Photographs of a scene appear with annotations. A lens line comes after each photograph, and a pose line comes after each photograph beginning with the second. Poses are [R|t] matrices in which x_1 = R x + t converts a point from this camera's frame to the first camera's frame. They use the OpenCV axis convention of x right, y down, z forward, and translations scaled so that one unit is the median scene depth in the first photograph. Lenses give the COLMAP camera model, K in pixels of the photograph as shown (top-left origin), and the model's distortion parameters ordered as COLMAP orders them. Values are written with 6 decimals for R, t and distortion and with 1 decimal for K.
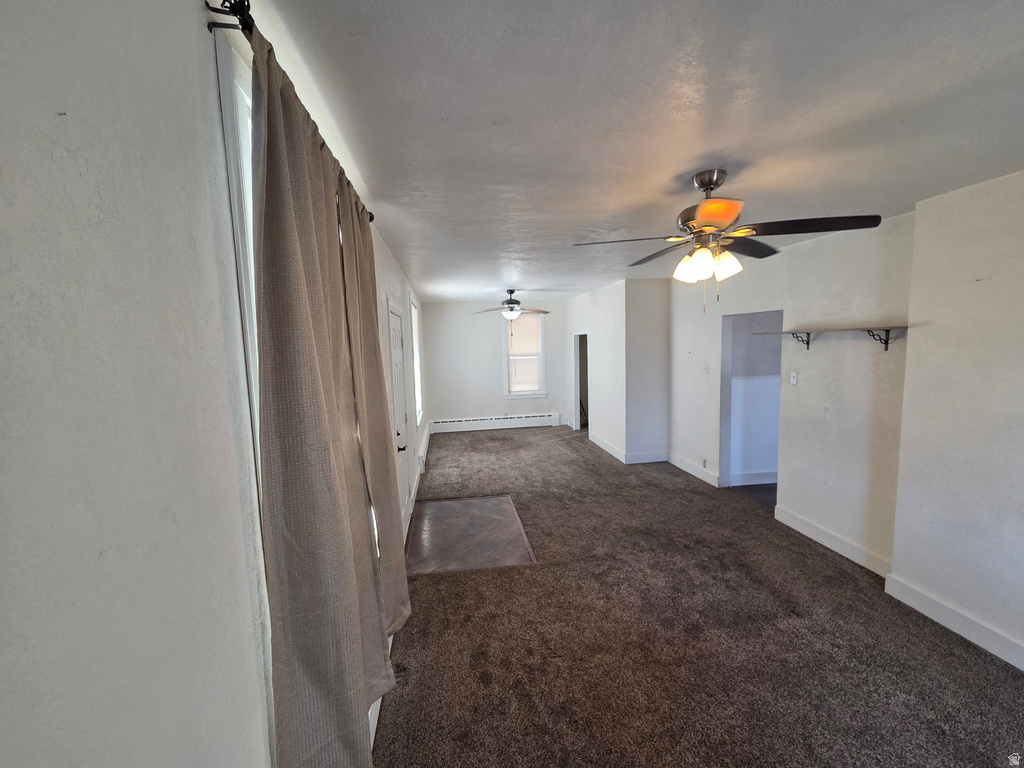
lens RADIAL K [[417.5, 0, 511.9], [0, 417.5, 382.3], [0, 0, 1]] dist [0.003885, 0.000223]
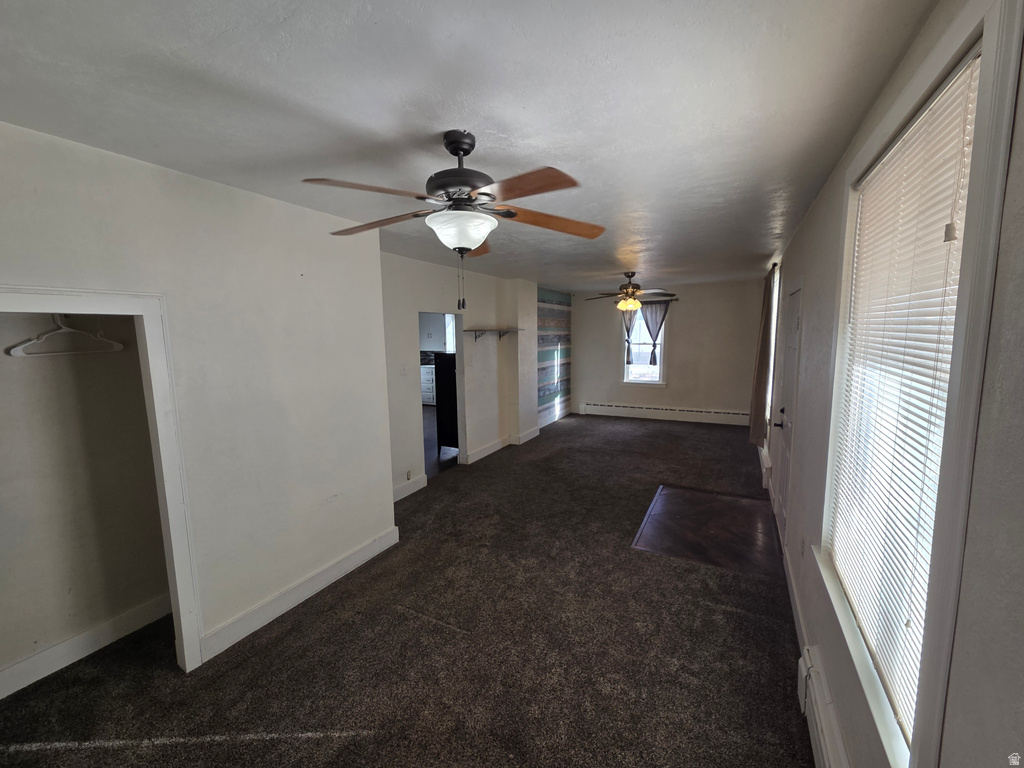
lens RADIAL K [[417.5, 0, 510.5], [0, 417.5, 382.5], [0, 0, 1]] dist [0.003885, 0.000223]
pose [[-0.794912, -0.025693, 0.606181, -0.379144], [0.104658, 0.978320, 0.178709, -0.210373], [-0.597630, 0.205500, -0.774989, 2.321117]]
